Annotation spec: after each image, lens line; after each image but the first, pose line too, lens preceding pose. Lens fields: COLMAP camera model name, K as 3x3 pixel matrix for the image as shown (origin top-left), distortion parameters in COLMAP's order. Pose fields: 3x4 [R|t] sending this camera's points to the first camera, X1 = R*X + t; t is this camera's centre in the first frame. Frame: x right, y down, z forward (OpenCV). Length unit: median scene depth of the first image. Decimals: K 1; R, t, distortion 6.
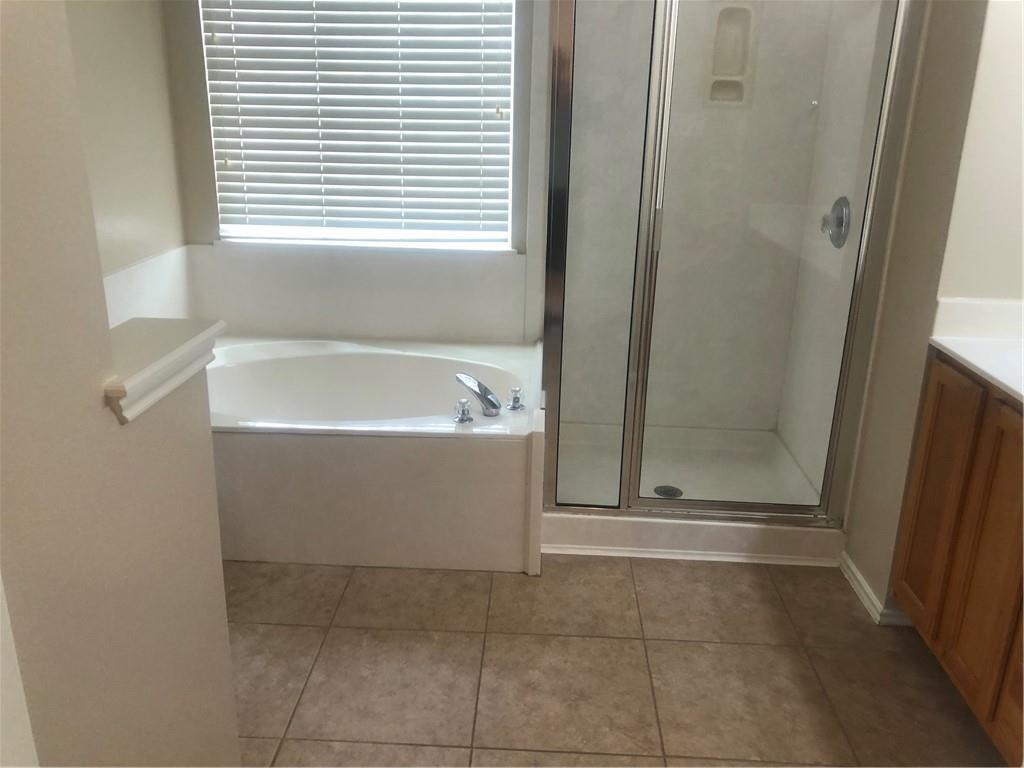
lens RADIAL K [[842.2, 0, 513.2], [0, 842.2, 383.3], [0, 0, 1]] dist [0.000089, 0.010022]
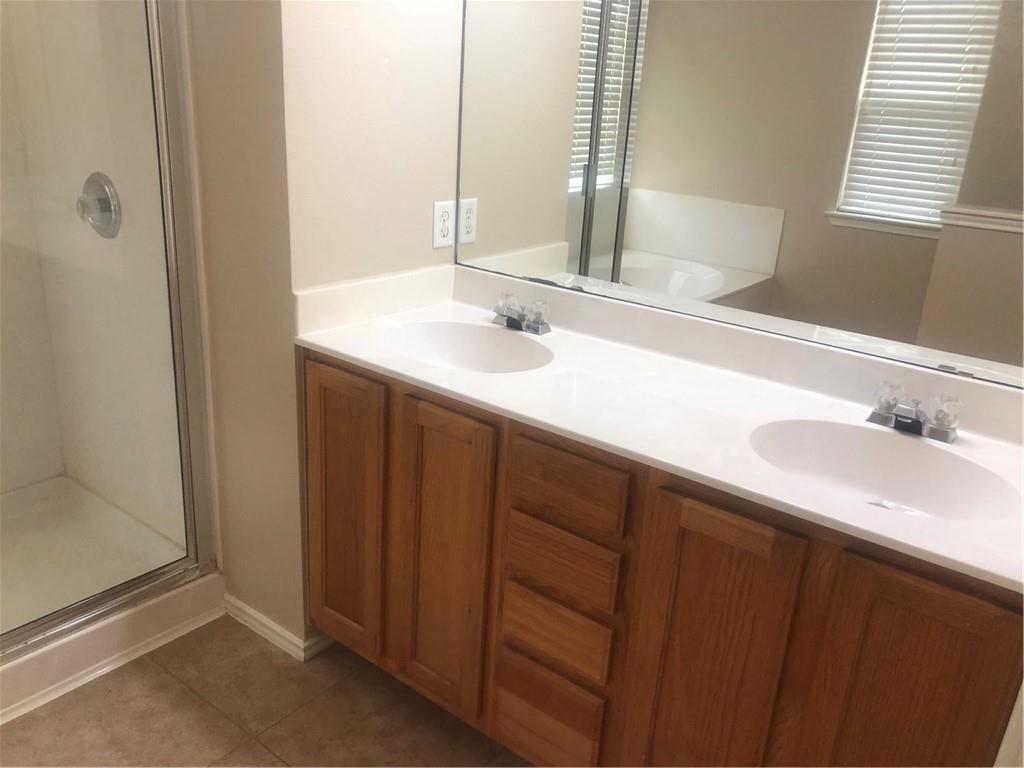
lens RADIAL K [[842.2, 0, 509.4], [0, 842.2, 385.5], [0, 0, 1]] dist [0.000089, 0.010022]
pose [[0.580356, -0.253460, 0.773915, -0.047778], [0.209990, 0.964771, 0.158496, -0.081945], [-0.786823, 0.070531, 0.613135, 0.255815]]
